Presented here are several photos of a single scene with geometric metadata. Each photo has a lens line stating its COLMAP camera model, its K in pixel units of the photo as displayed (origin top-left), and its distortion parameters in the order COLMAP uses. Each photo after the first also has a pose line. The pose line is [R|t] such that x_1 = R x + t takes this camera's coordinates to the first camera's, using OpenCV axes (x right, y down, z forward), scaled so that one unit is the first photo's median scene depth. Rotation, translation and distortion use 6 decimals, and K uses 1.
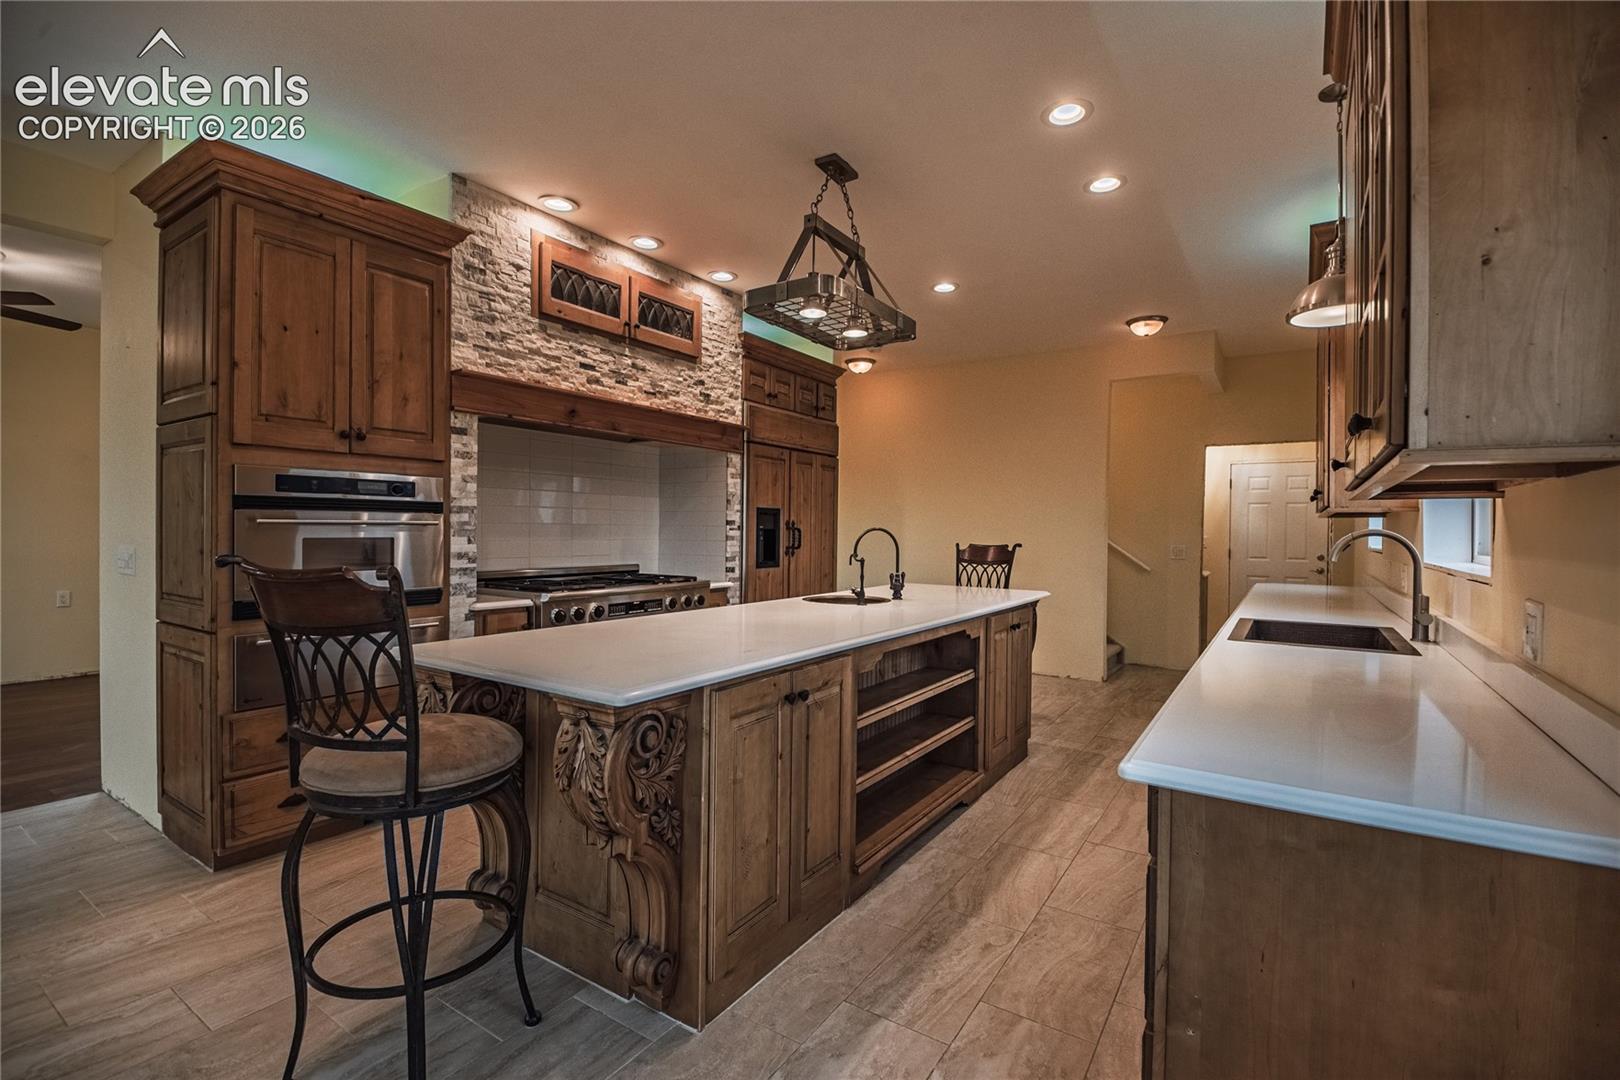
lens RADIAL K [[722.8, 0, 810.0], [0, 722.8, 540.0], [0, 0, 1]] dist [0.019013, -0.023309]
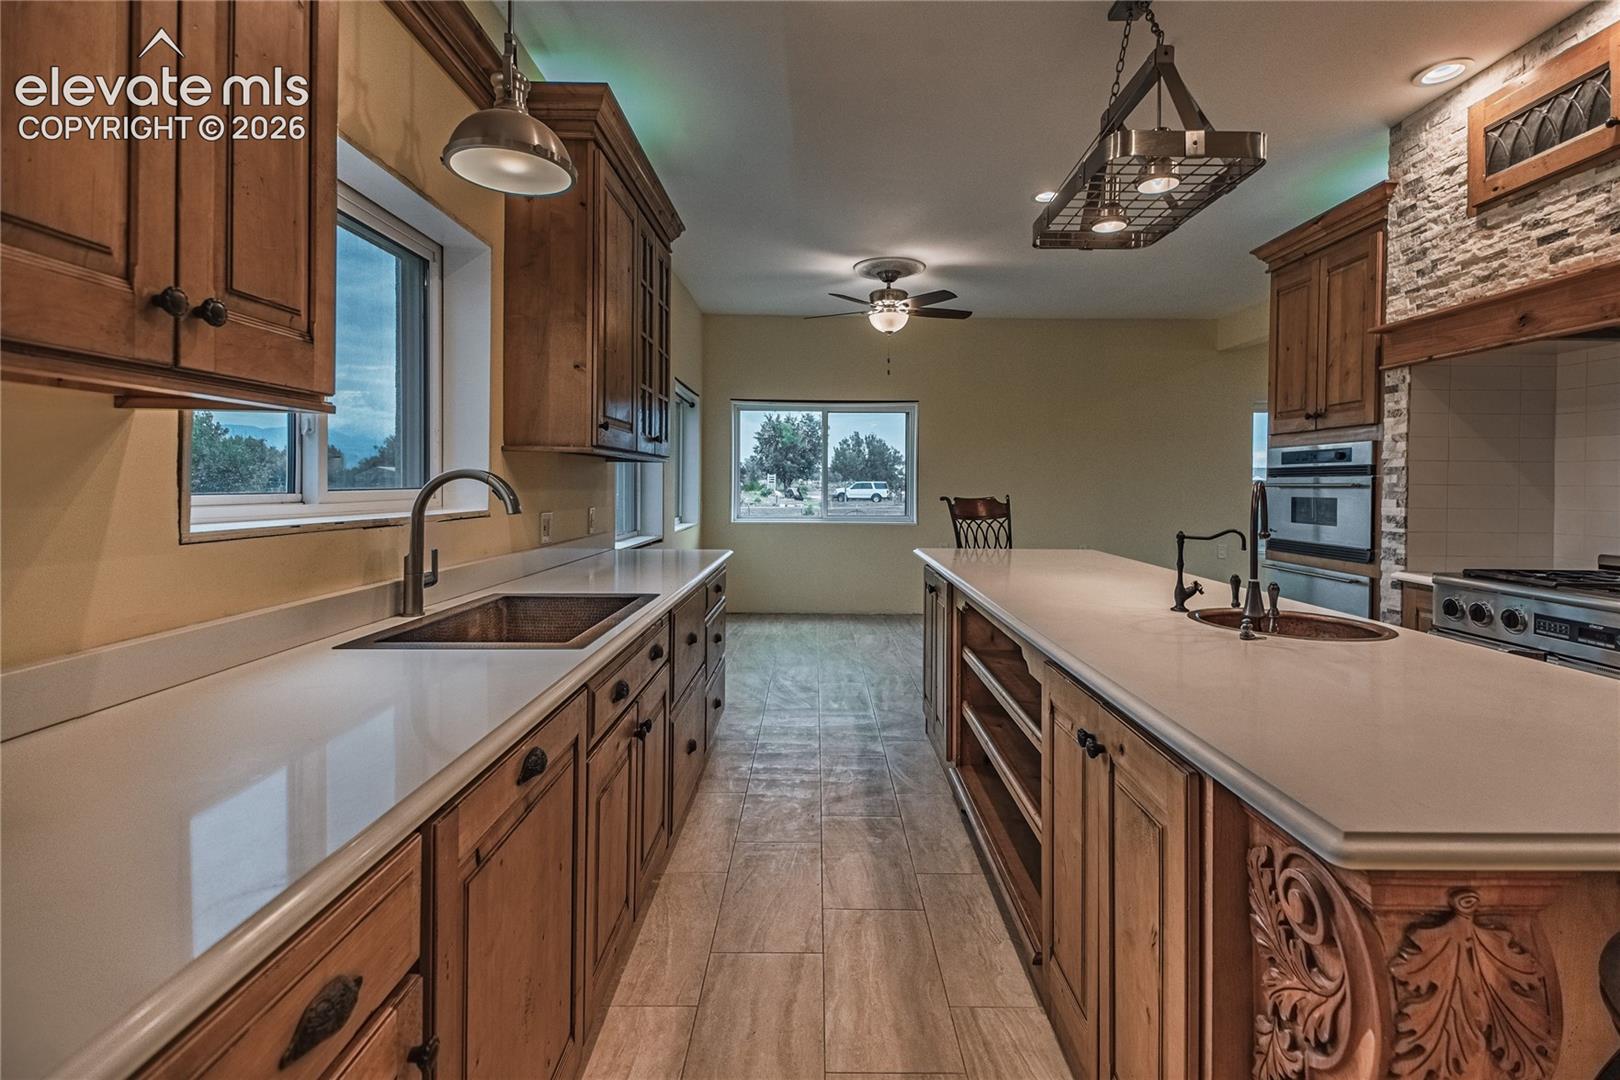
lens RADIAL K [[723.1, 0, 826.9], [0, 723.1, 492.0], [0, 0, 1]] dist [0.024946, -0.018150]
pose [[-0.826147, -0.010444, -0.563358, 0.660889], [-0.025662, 0.999488, 0.019104, -0.013116], [0.562870, 0.030239, -0.825992, 1.346750]]
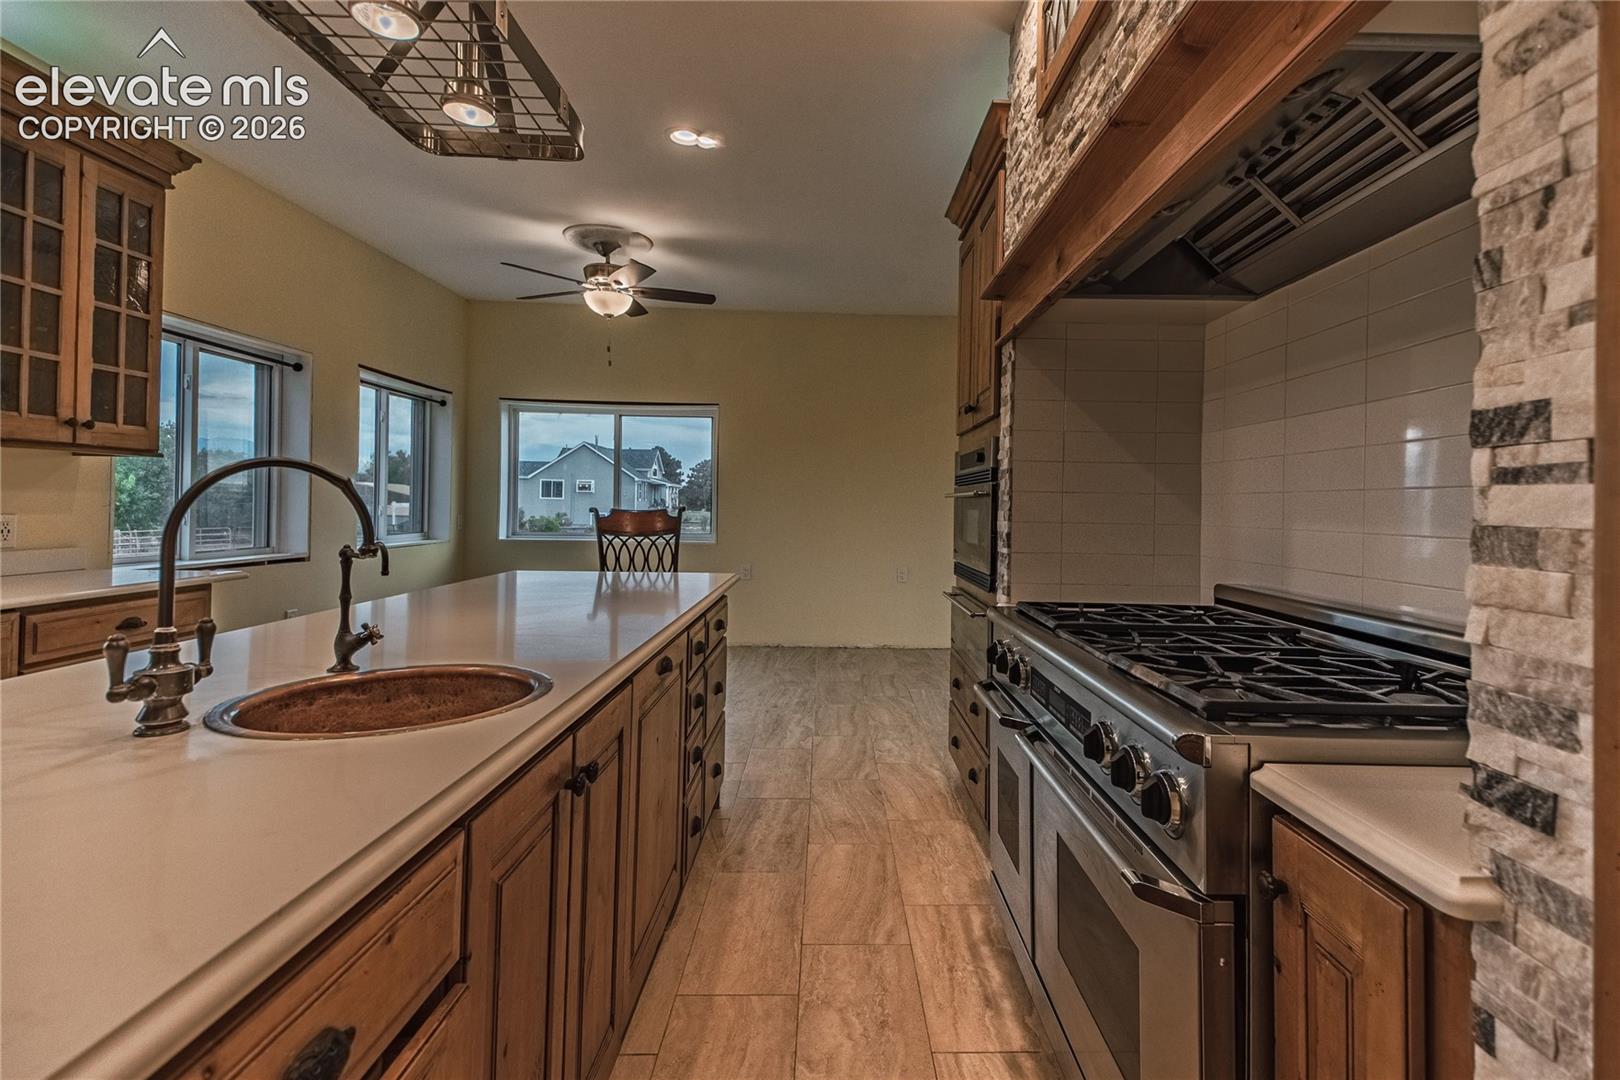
lens RADIAL K [[723.8, 0, 877.0], [0, 723.8, 504.7], [0, 0, 1]] dist [0.022124, -0.000179]
pose [[-0.791462, -0.027061, -0.610618, 0.074875], [-0.036974, 0.999310, 0.003637, -0.008375], [0.610098, 0.025455, -0.791917, 1.483429]]
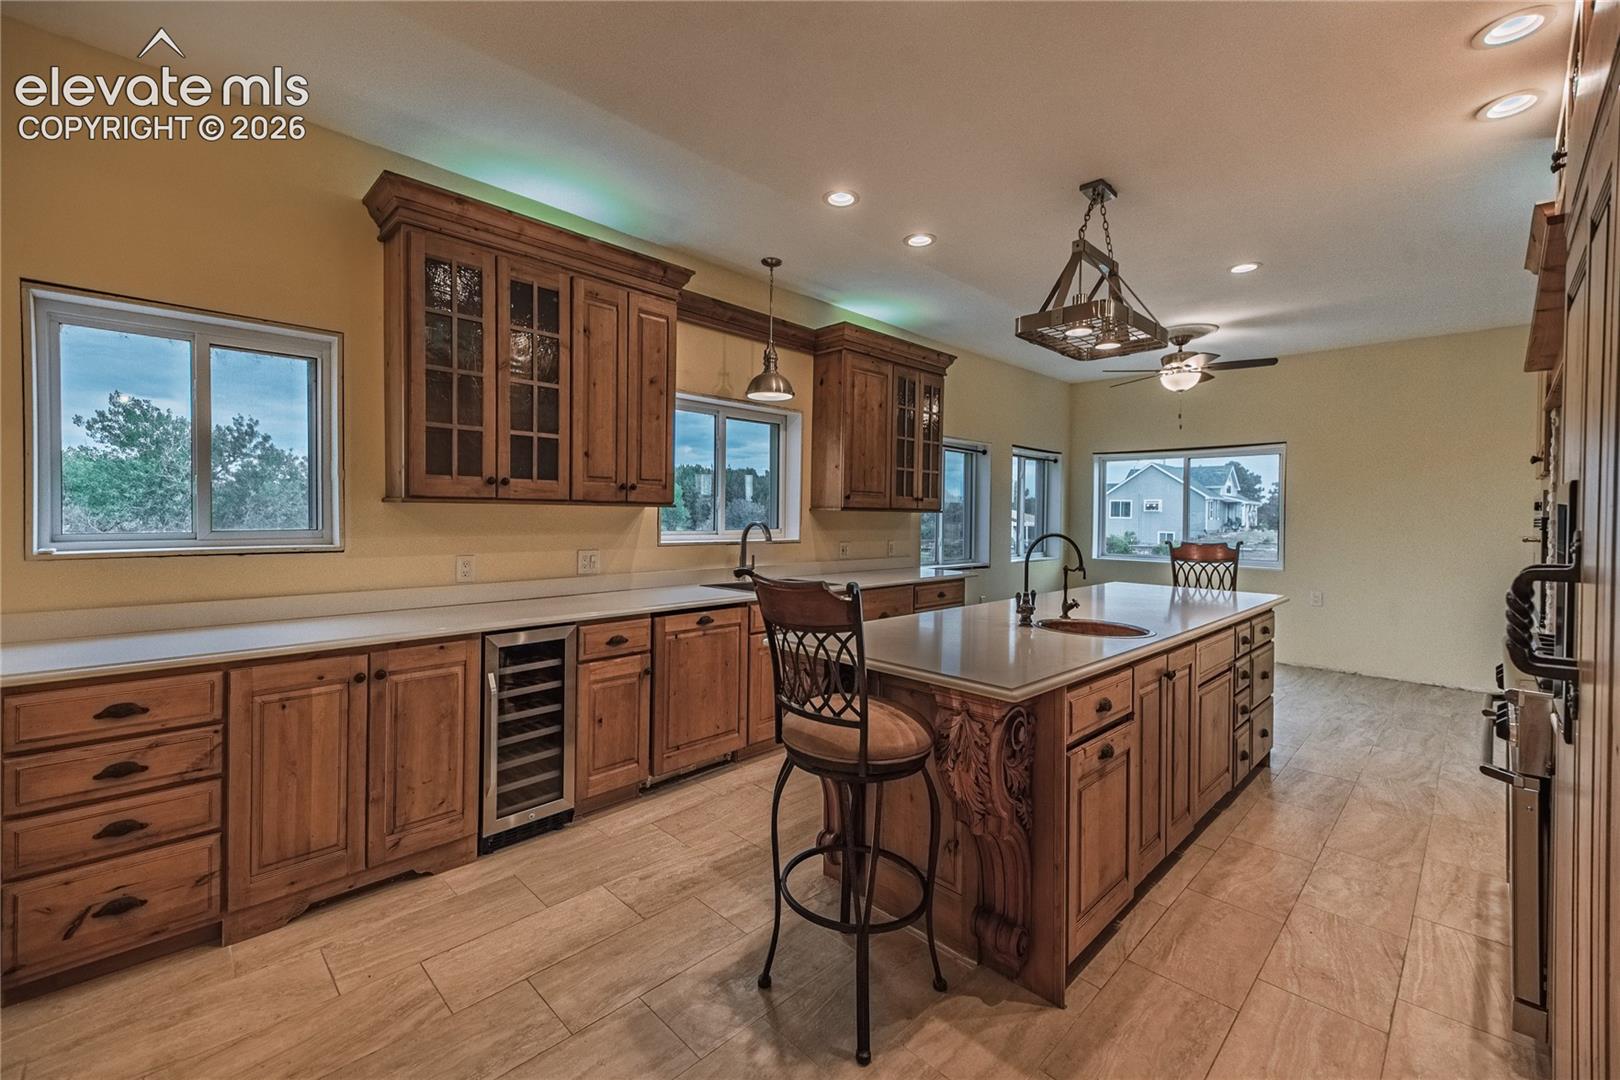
lens RADIAL K [[702.8, 0, 826.4], [0, 702.8, 514.4], [0, 0, 1]] dist [0.041313, -0.017031]
pose [[-0.987515, -0.027047, 0.155186, 0.222742], [-0.024540, 0.999536, 0.018044, -0.048076], [-0.155602, 0.014011, -0.987721, 1.935179]]
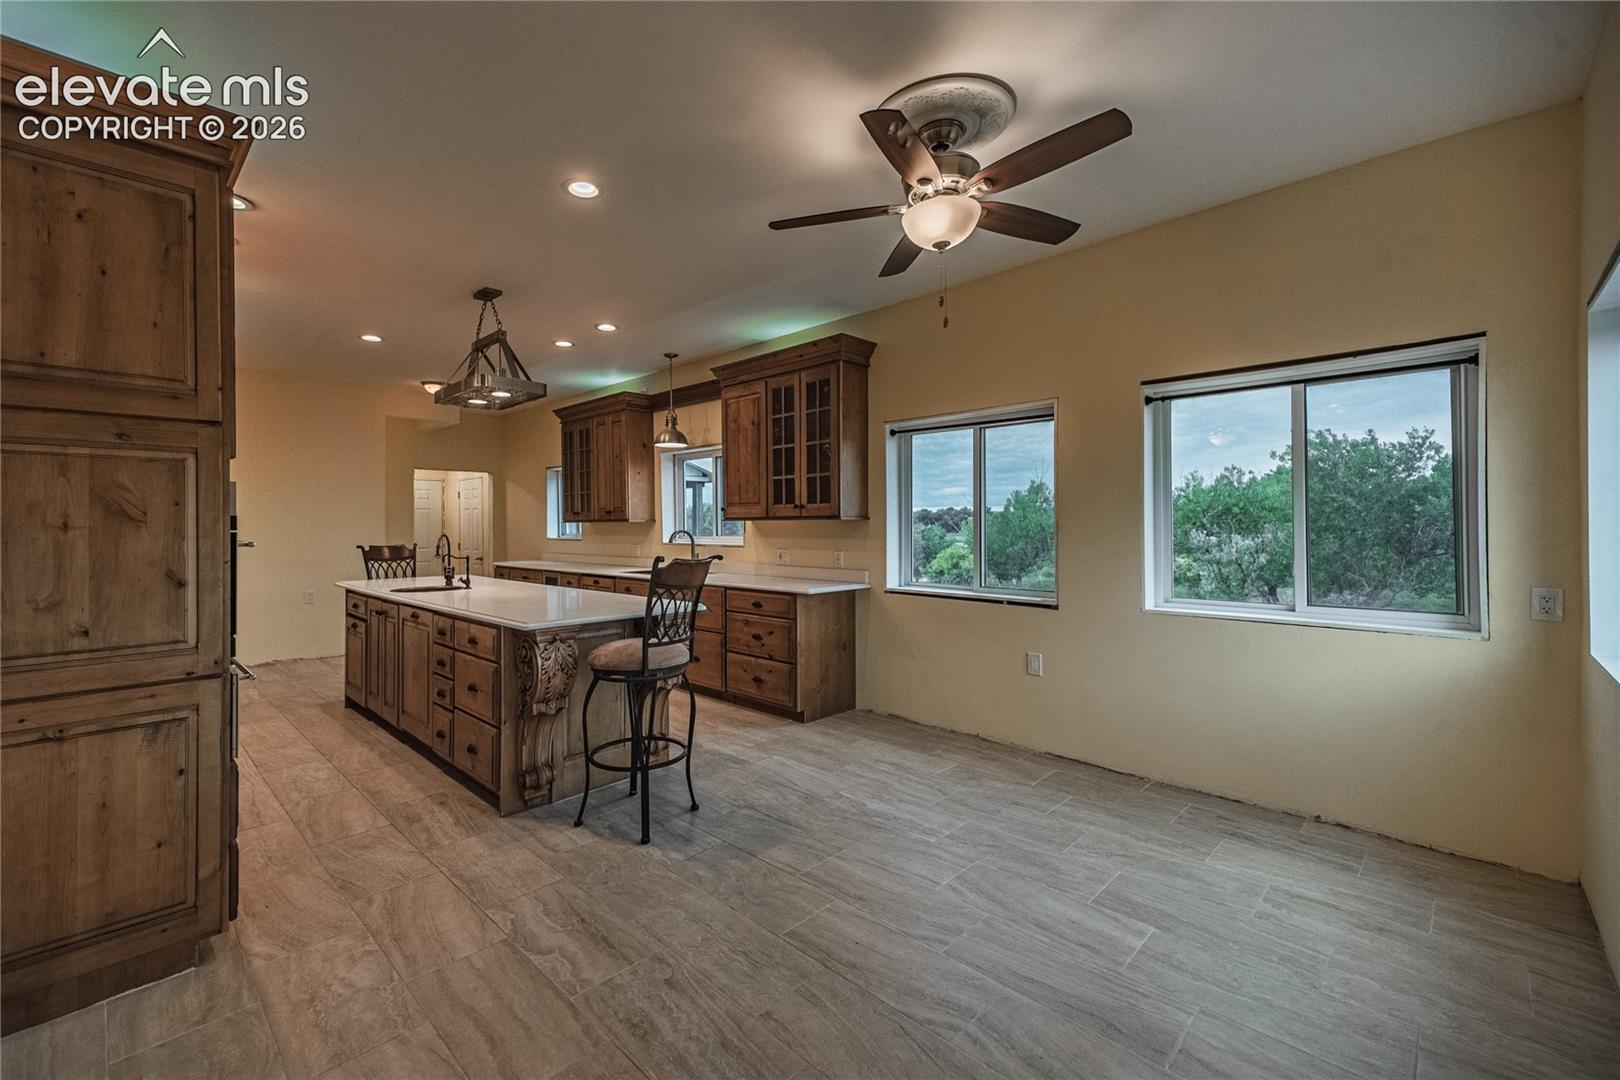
lens RADIAL K [[678.8, 0, 769.2], [0, 678.8, 523.8], [0, 0, 1]] dist [0.047330, -0.019348]
pose [[0.207083, -0.013175, 0.978235, -1.151519], [0.024542, 0.999665, 0.008268, -0.036240], [-0.978016, 0.022295, 0.207337, 0.130951]]
